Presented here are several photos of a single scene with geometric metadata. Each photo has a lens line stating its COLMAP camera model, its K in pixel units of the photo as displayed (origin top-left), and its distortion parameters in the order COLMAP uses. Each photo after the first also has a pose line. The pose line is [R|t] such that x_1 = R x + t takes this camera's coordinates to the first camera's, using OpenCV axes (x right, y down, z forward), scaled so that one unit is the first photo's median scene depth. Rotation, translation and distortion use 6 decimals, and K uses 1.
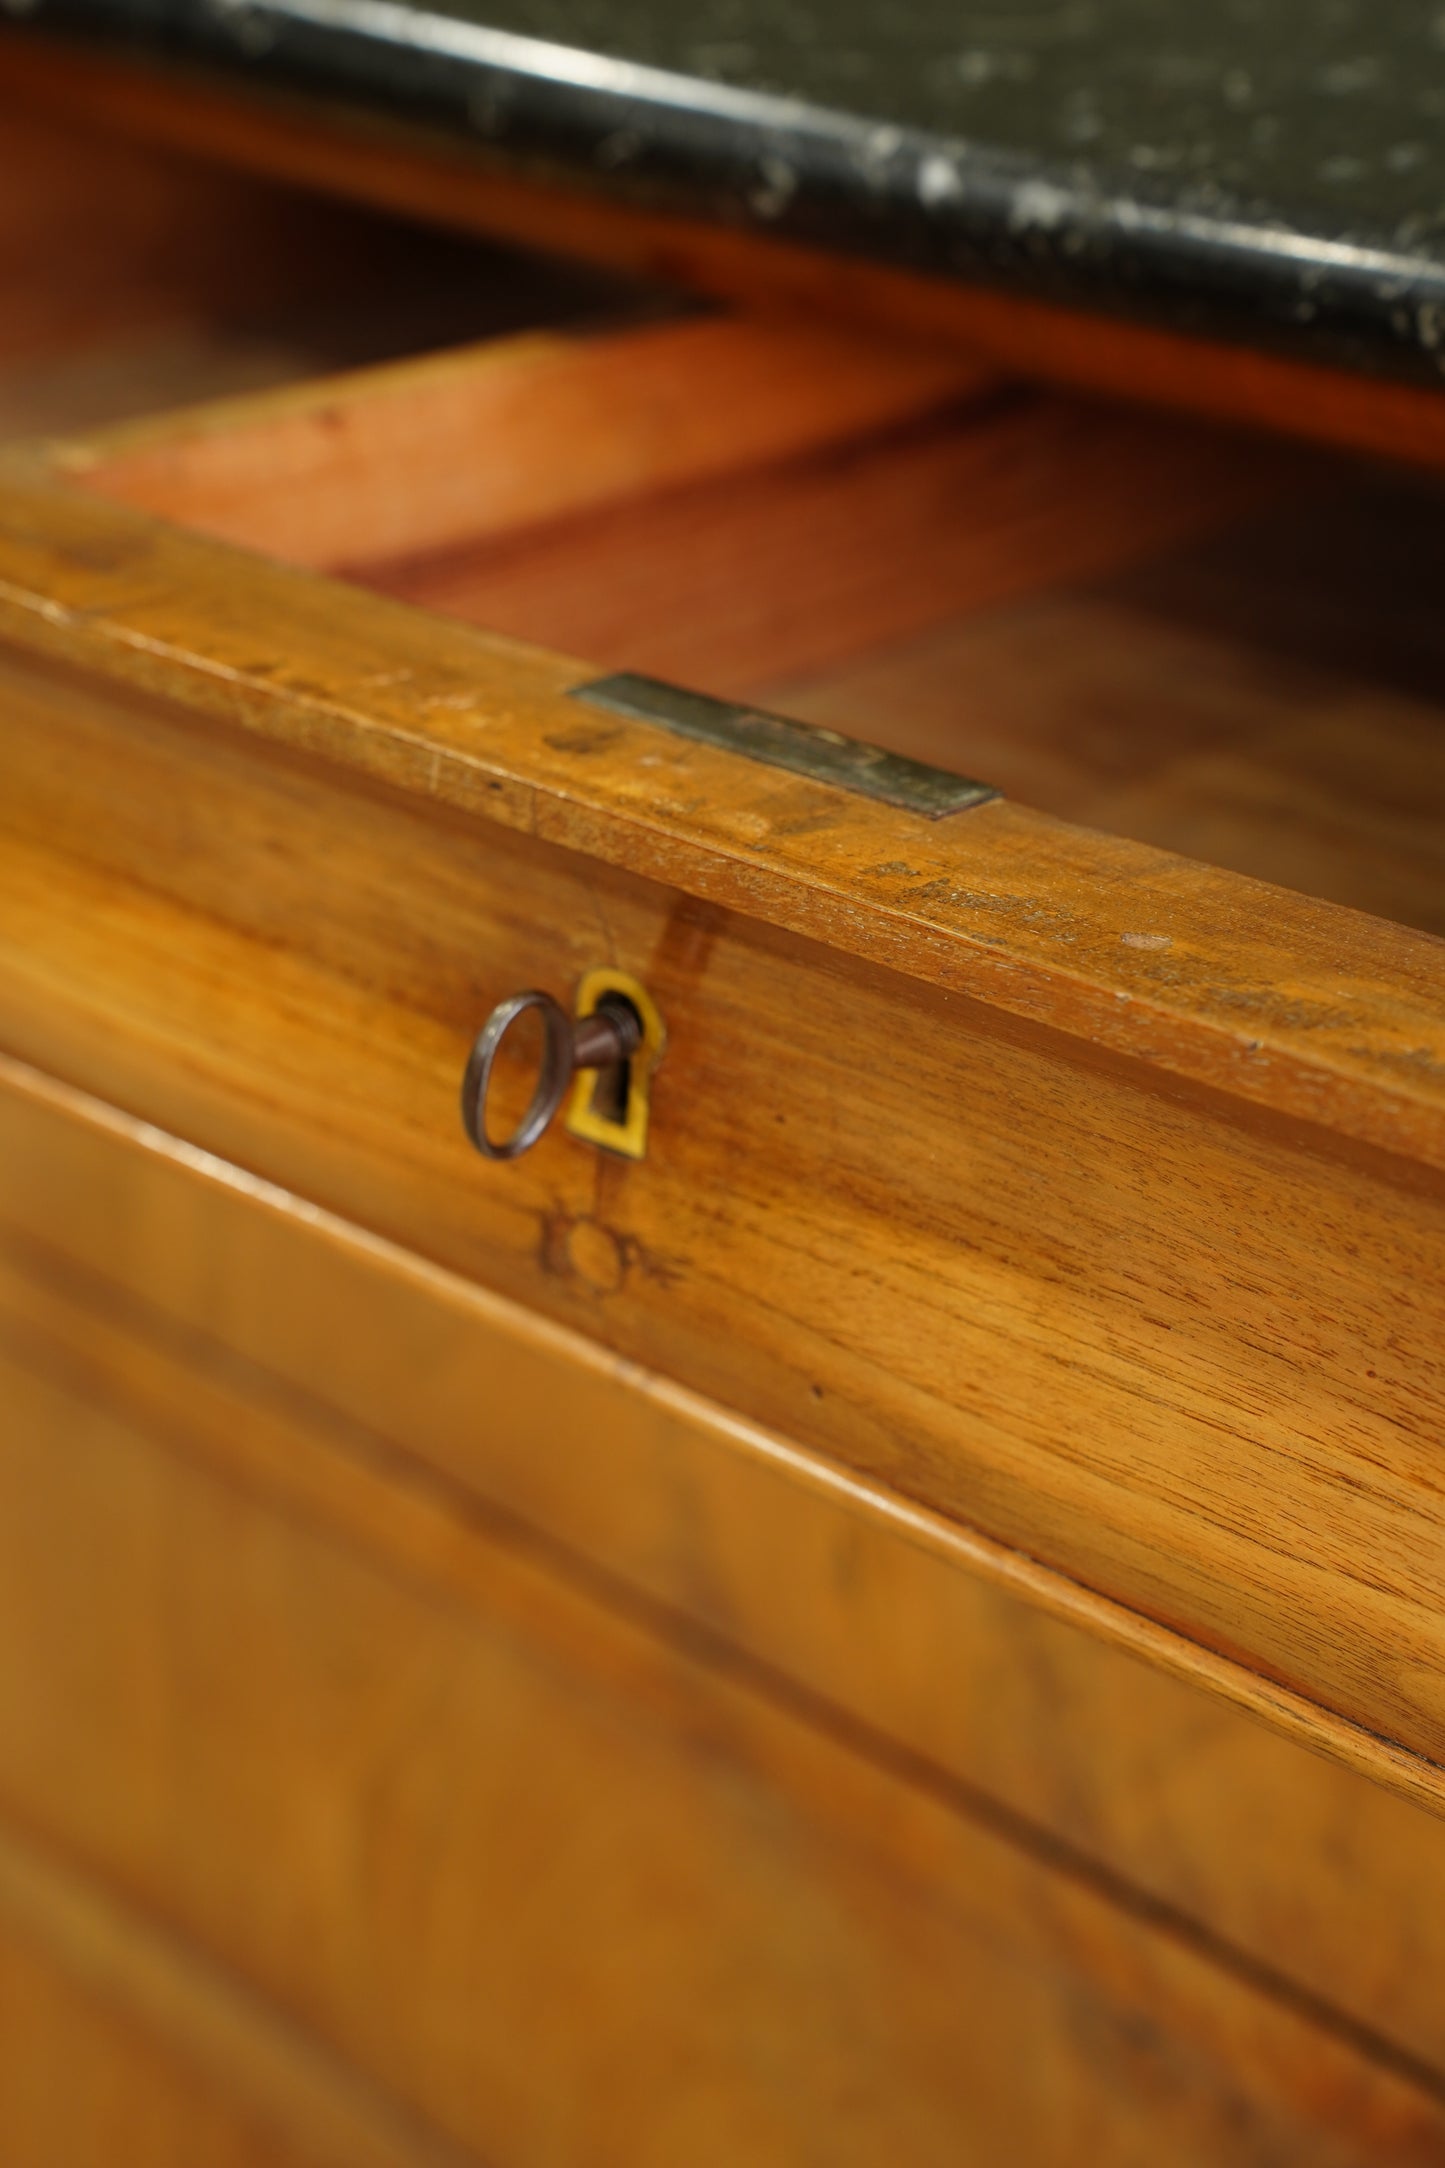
lens RADIAL K [[3705.0, 0, 722.5], [0, 3705.0, 1084.0], [0, 0, 1]] dist [0.238658, 0.000706]
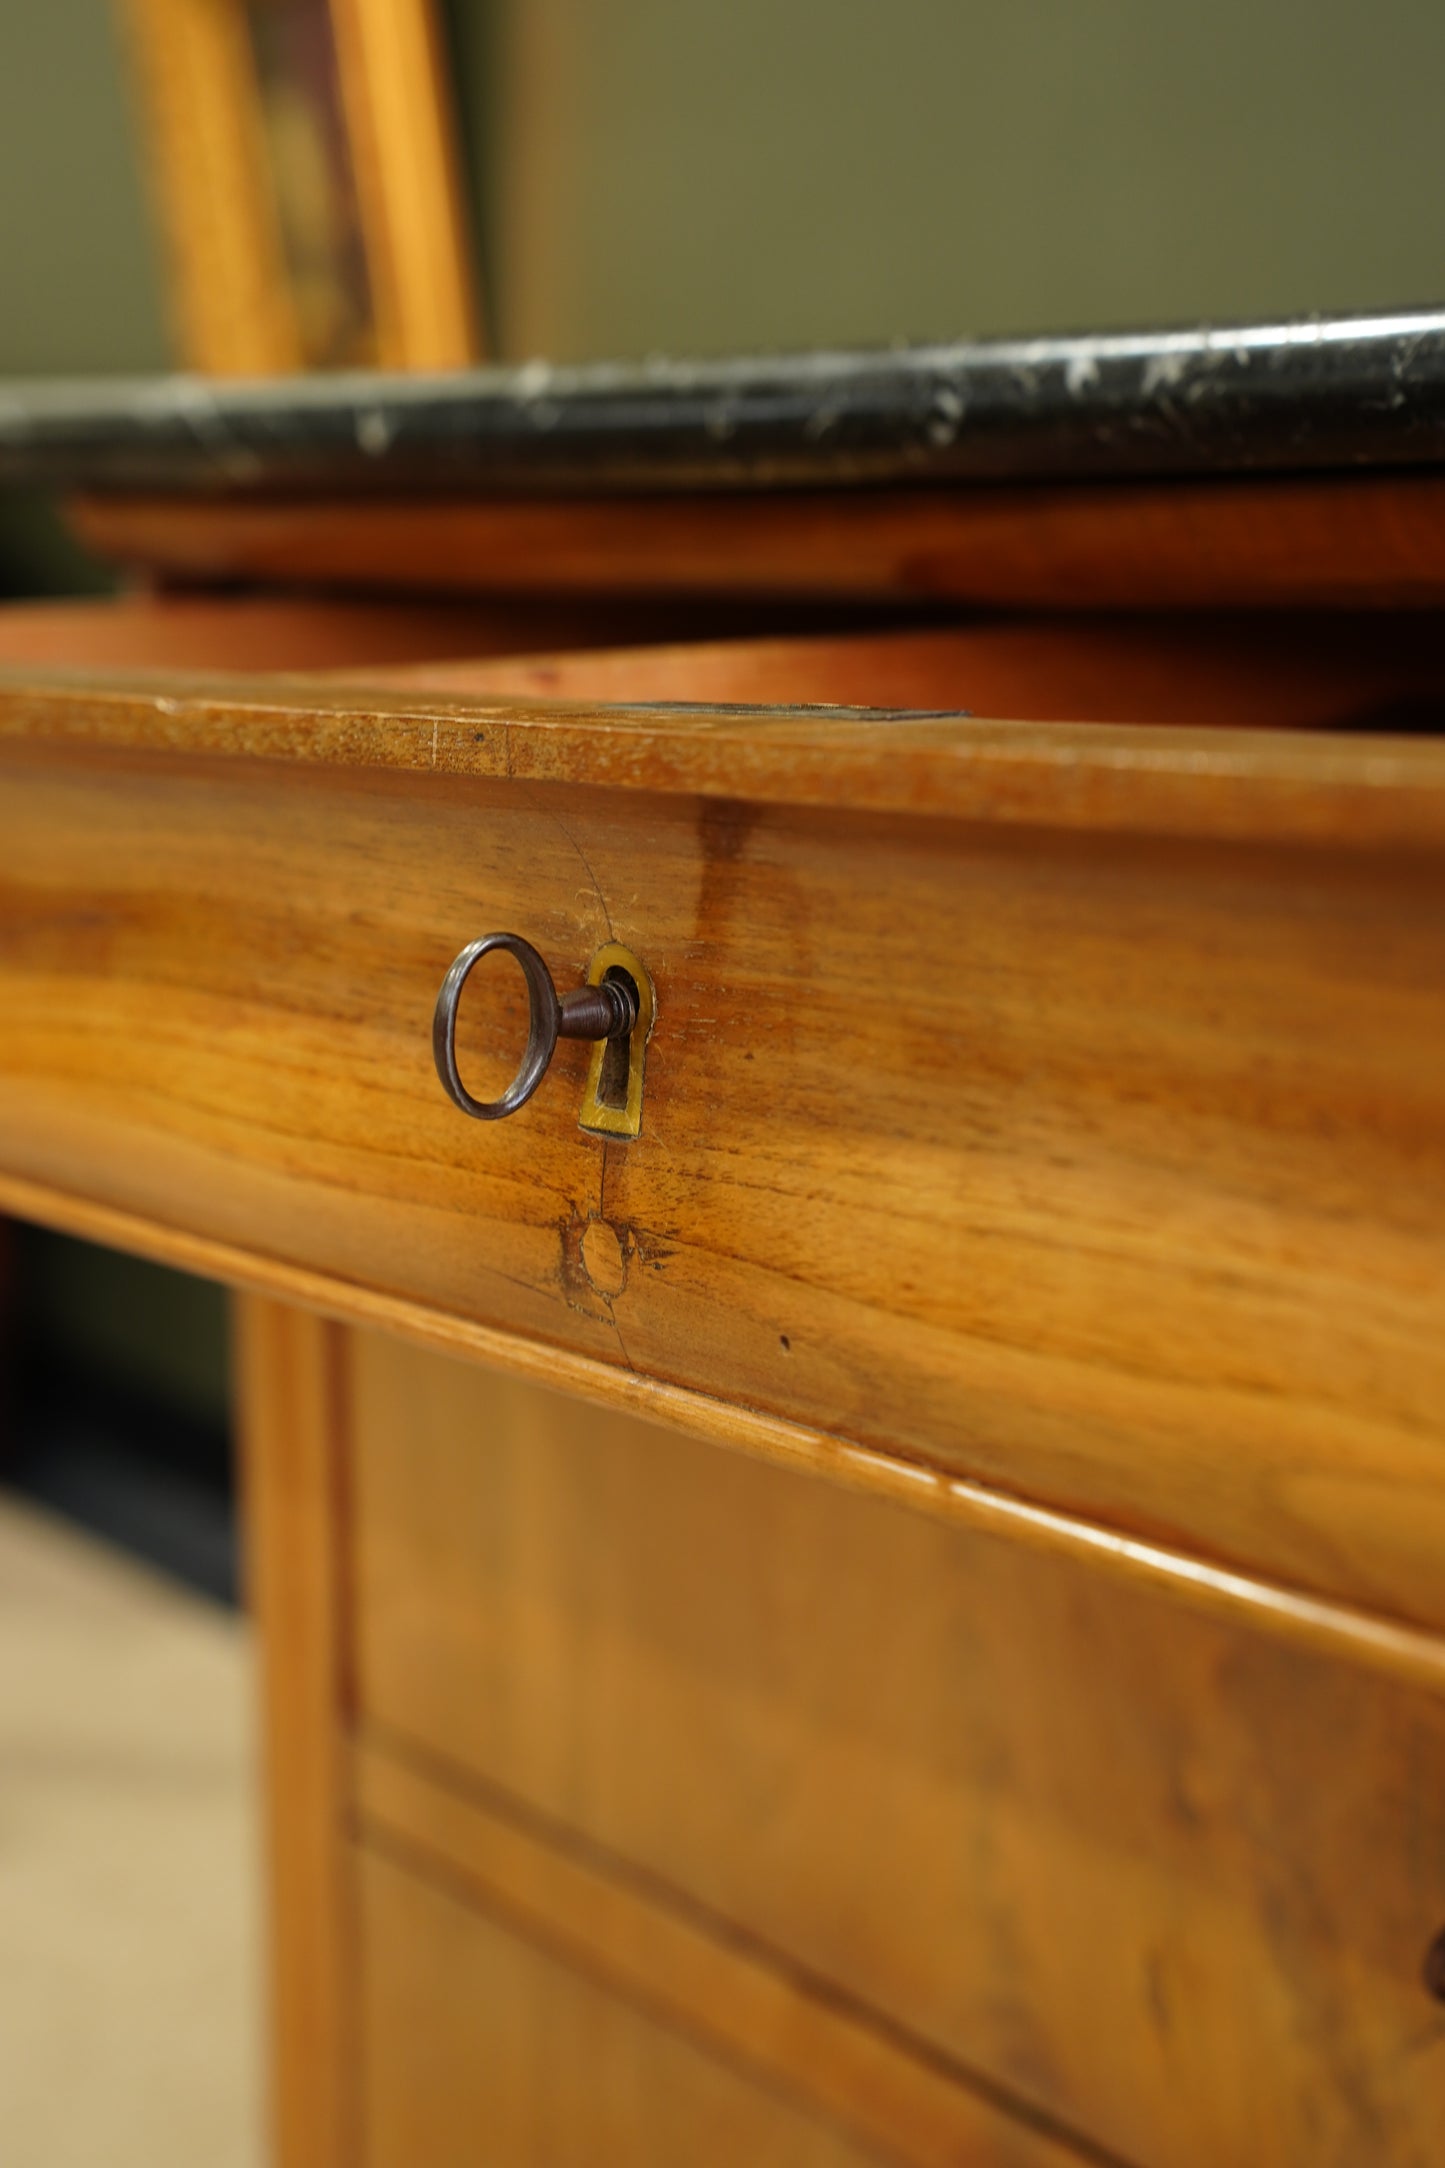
lens RADIAL K [[3705.0, 0, 722.5], [0, 3705.0, 1084.0], [0, 0, 1]] dist [0.238658, 0.000706]
pose [[0.977162, -0.019686, -0.211581, 0.216658], [-0.038064, 0.963379, -0.265428, 0.277809], [0.209058, 0.267420, 0.940628, 0.085228]]
